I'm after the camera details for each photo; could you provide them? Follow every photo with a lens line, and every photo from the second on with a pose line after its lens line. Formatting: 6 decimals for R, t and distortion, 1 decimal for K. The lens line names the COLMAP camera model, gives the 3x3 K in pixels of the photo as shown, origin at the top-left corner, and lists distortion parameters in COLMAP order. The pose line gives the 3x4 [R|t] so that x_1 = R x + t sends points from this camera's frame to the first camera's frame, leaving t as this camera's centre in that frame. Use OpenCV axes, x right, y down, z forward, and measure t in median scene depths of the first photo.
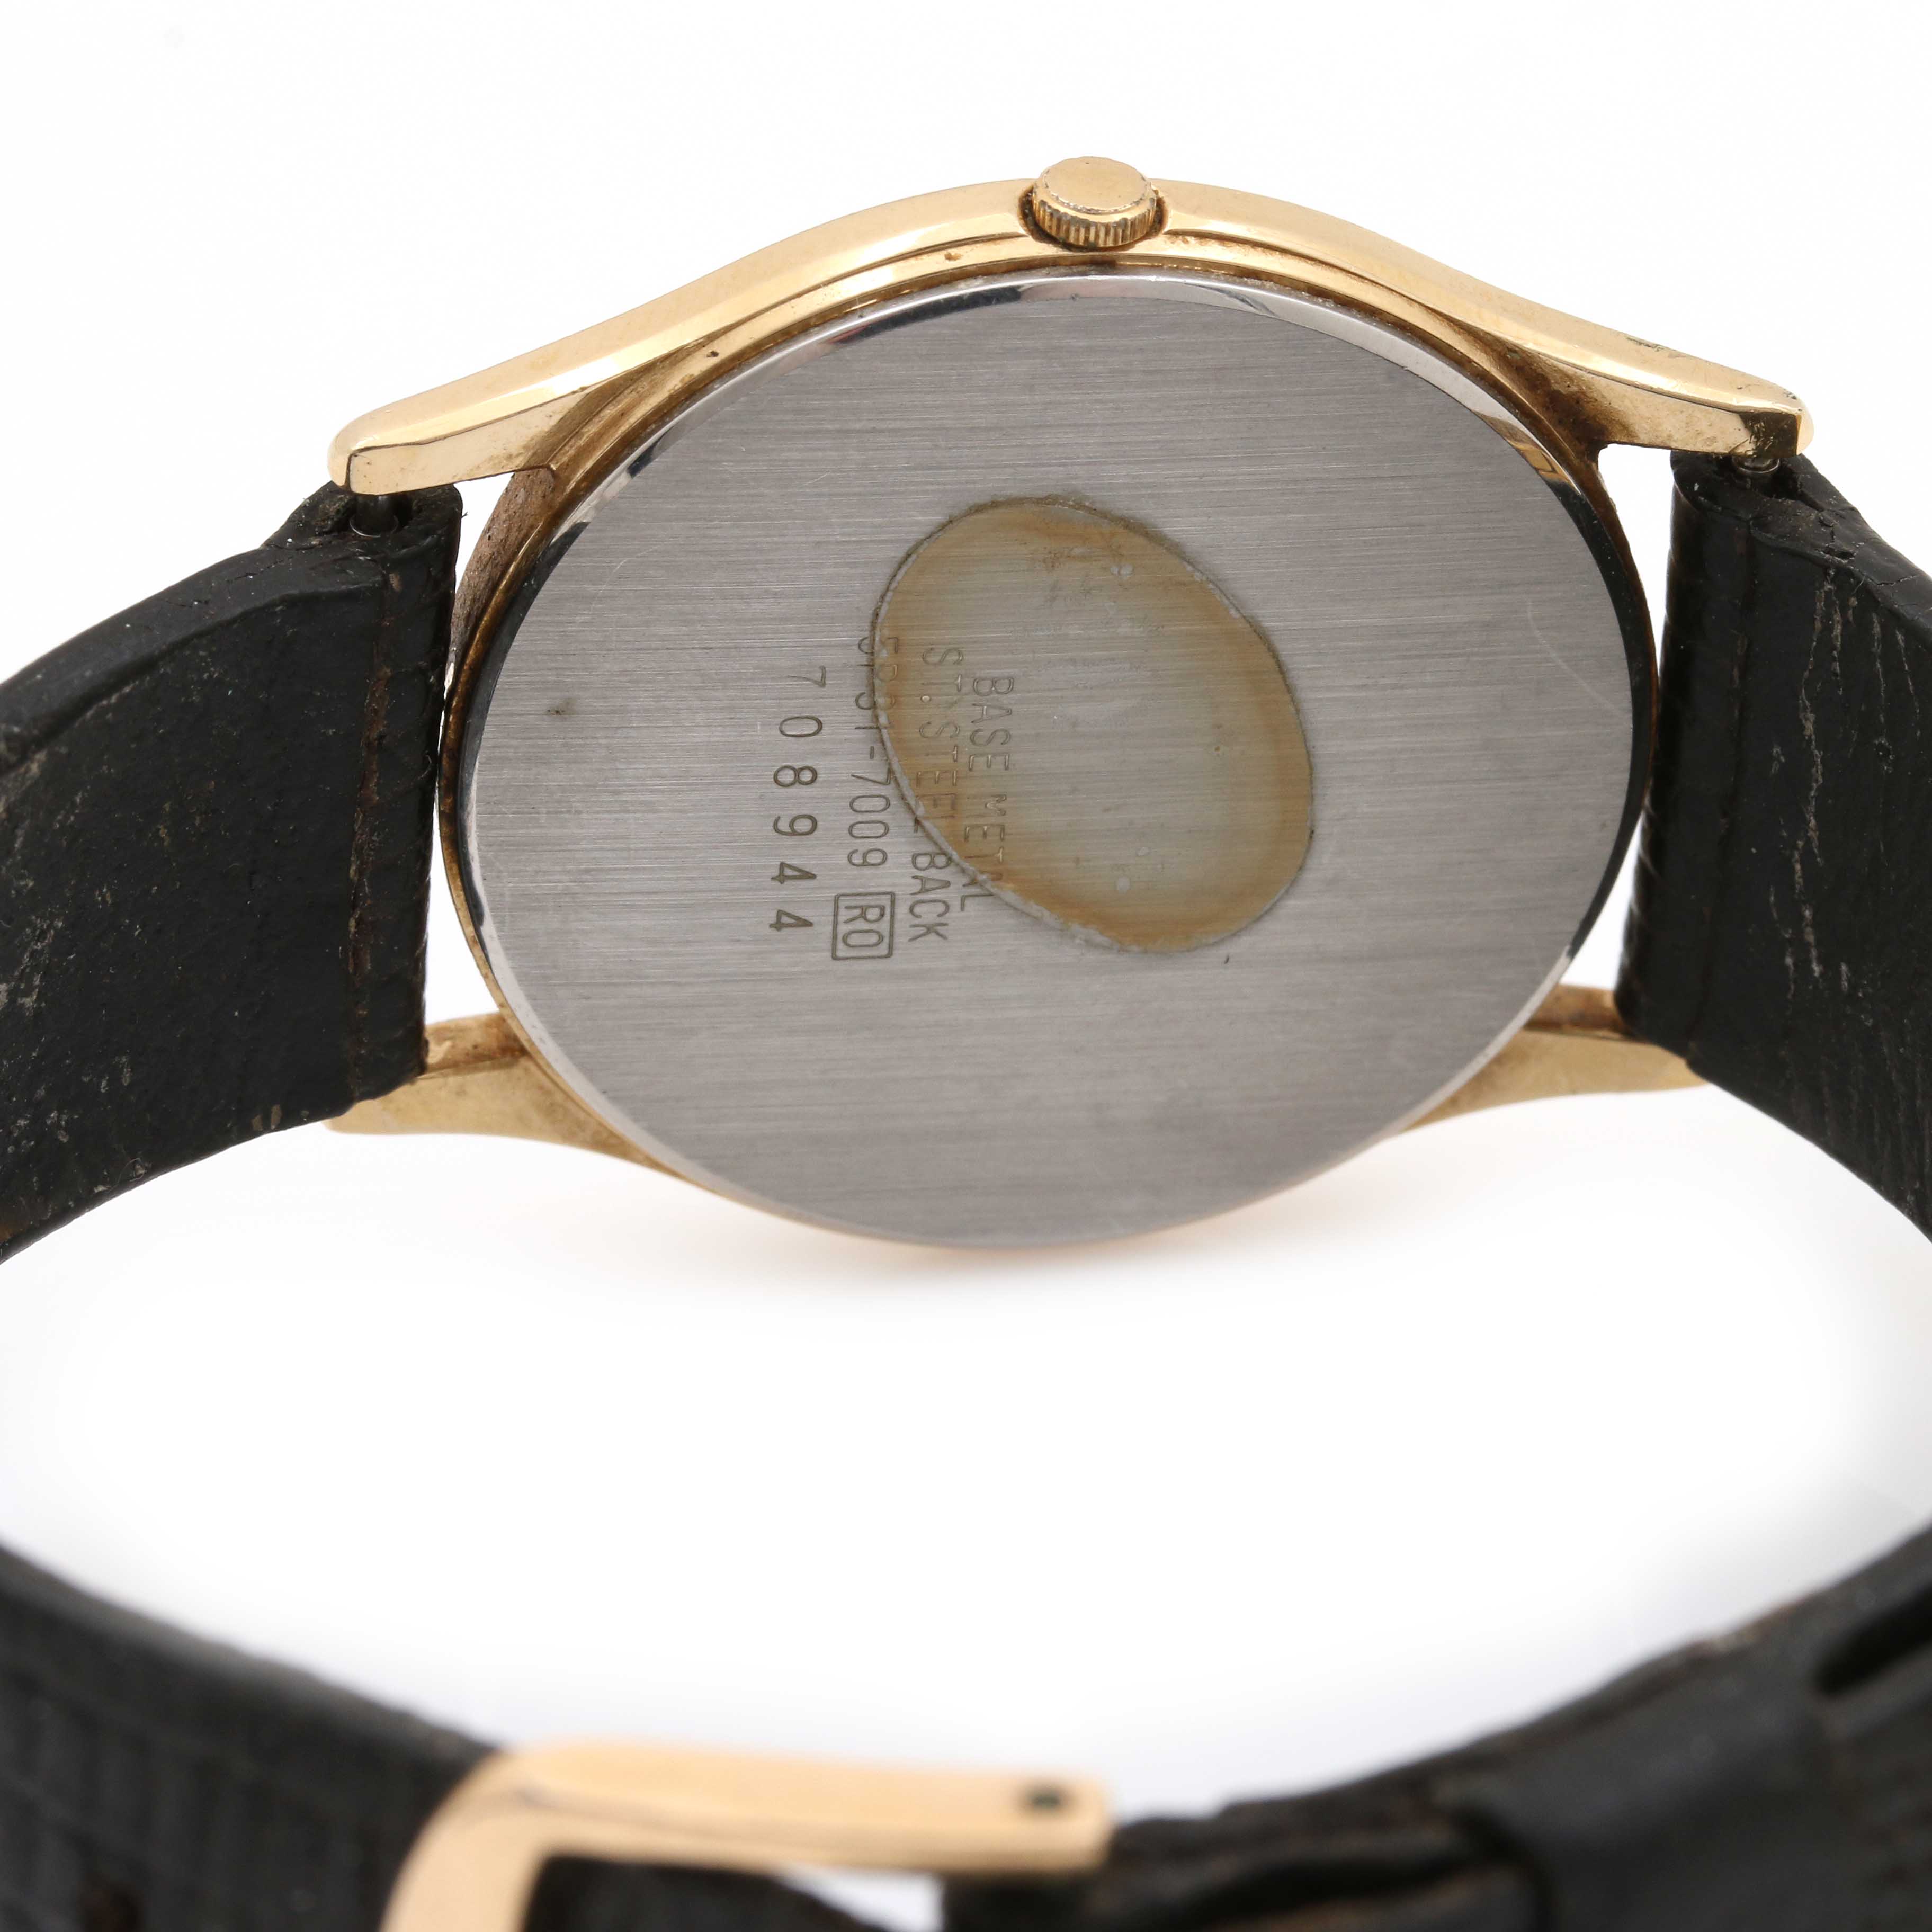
lens RADIAL K [[11599.7, 0, 966.0], [0, 11599.7, 966.0], [0, 0, 1]] dist [0.123531, -7.324539]
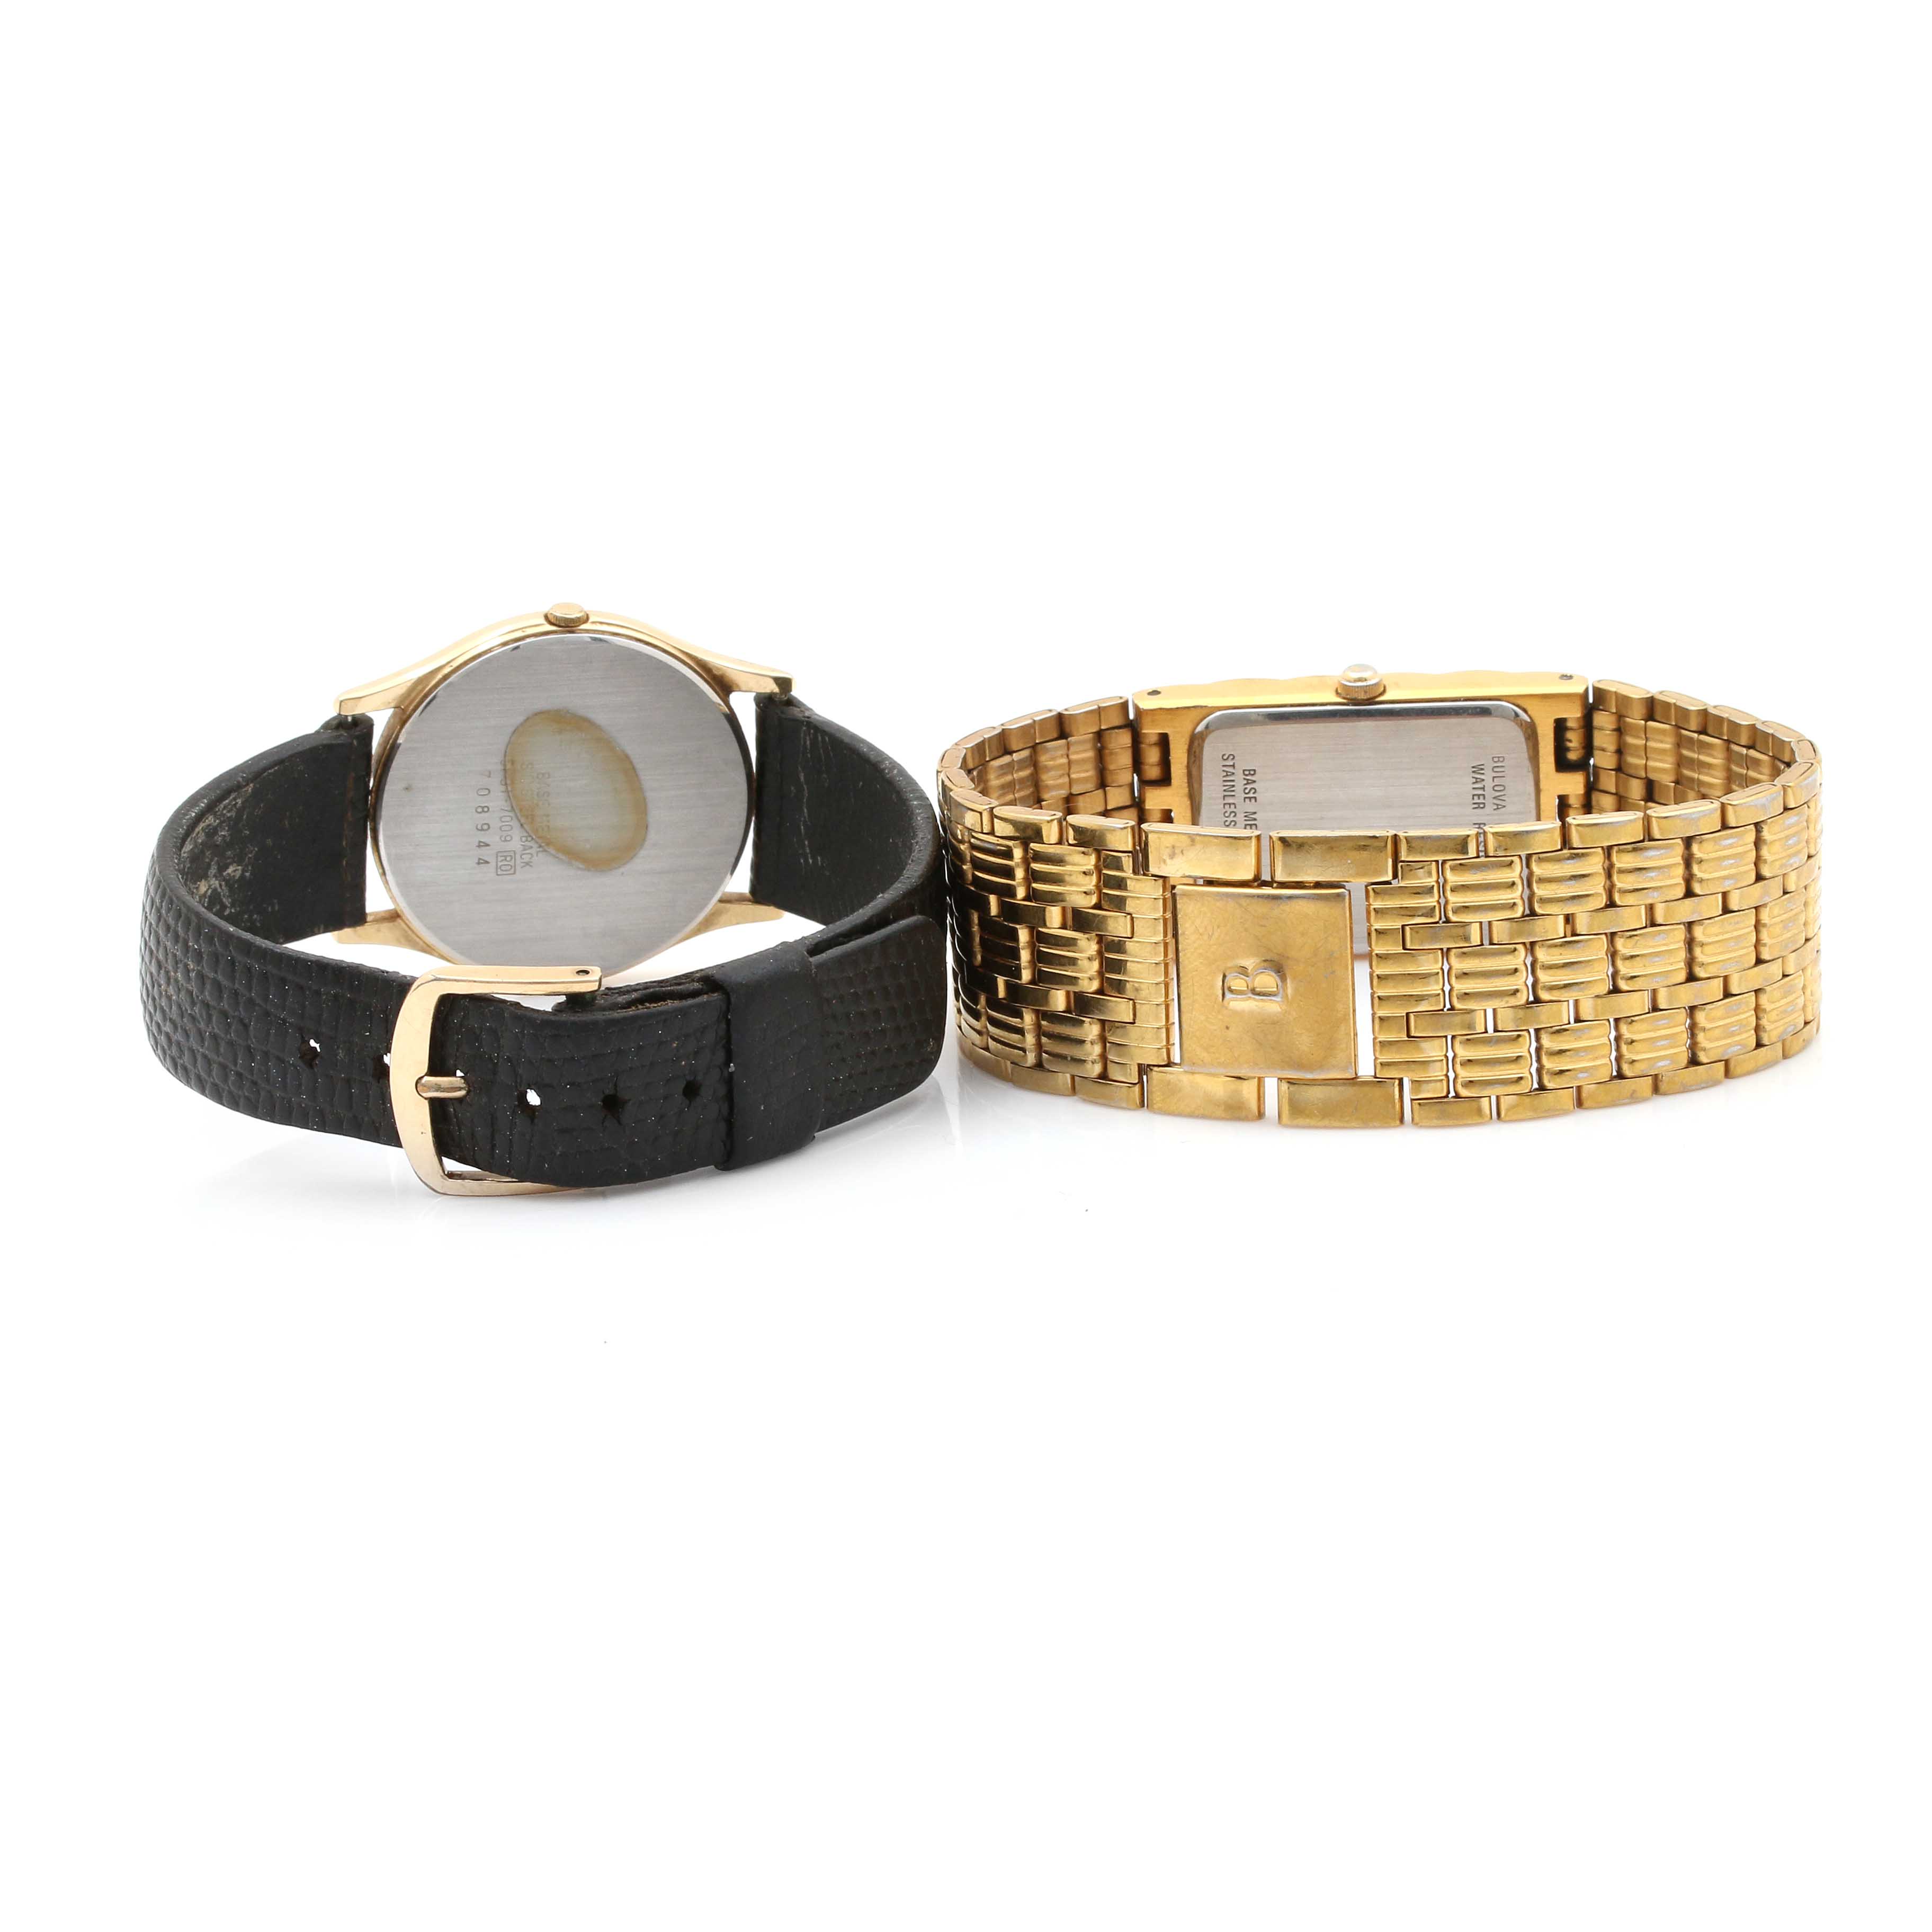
lens RADIAL K [[11599.7, 0, 966.0], [0, 11599.7, 966.0], [0, 0, 1]] dist [0.123531, -7.324539]
pose [[0.996635, -0.052842, 0.062663, -0.083635], [0.065507, 0.972982, -0.221393, 0.732653], [-0.049271, 0.224753, 0.973169, -2.068041]]
